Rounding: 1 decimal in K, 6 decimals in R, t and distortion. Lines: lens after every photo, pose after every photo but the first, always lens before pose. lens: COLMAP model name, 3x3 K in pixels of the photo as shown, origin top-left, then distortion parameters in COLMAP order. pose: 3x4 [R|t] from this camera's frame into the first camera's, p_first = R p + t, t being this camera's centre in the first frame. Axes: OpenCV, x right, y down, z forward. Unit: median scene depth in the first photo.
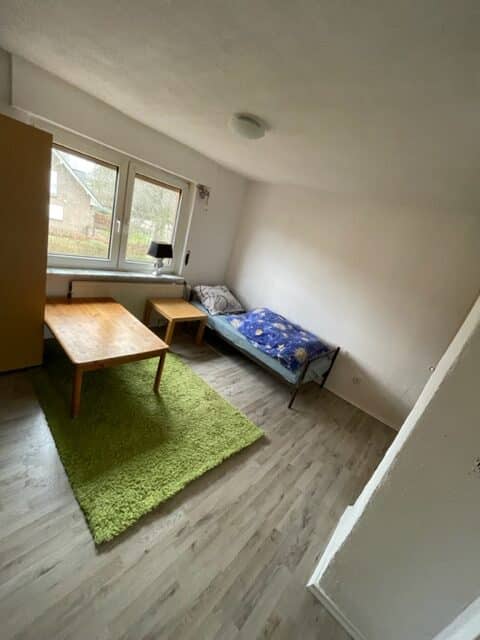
lens RADIAL K [[259.0, 0, 239.3], [0, 259.0, 317.6], [0, 0, 1]] dist [-0.003133, -0.000258]
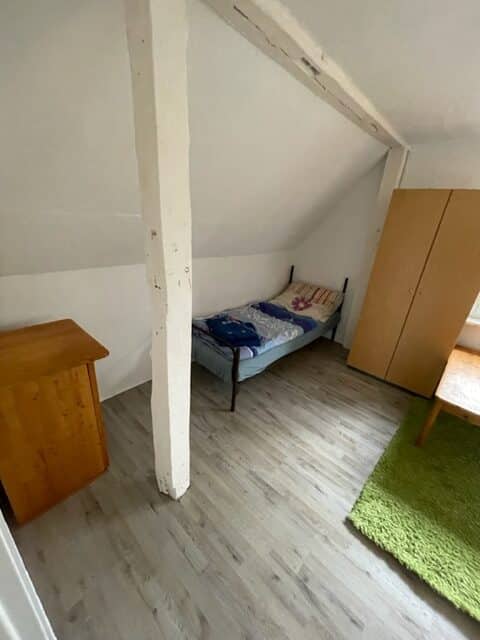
lens RADIAL K [[259.5, 0, 237.2], [0, 259.5, 319.0], [0, 0, 1]] dist [-0.001841, -0.000278]
pose [[-0.003725, 0.119745, -0.992798, 0.210805], [-0.395674, 0.911605, 0.111437, 0.056971], [0.918383, 0.393239, 0.043985, 0.060937]]
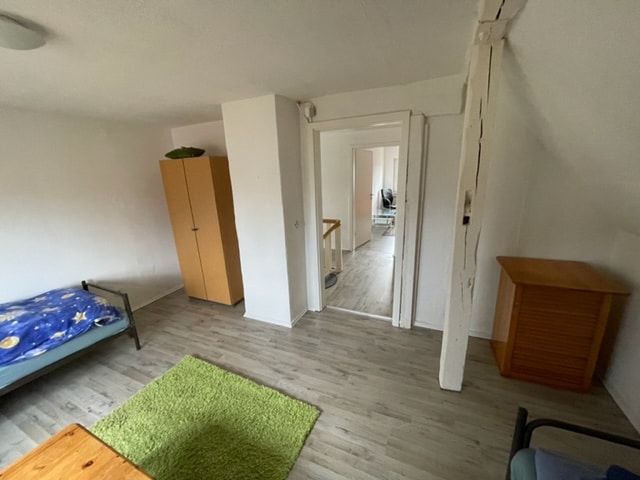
lens RADIAL K [[259.0, 0, 319.2], [0, 259.0, 241.5], [0, 0, 1]] dist [-0.003133, -0.000258]
pose [[-0.292257, -0.480193, 0.827043, -0.539746], [0.272911, 0.786963, 0.553362, -0.272602], [-0.916573, 0.387433, -0.098946, 0.330528]]
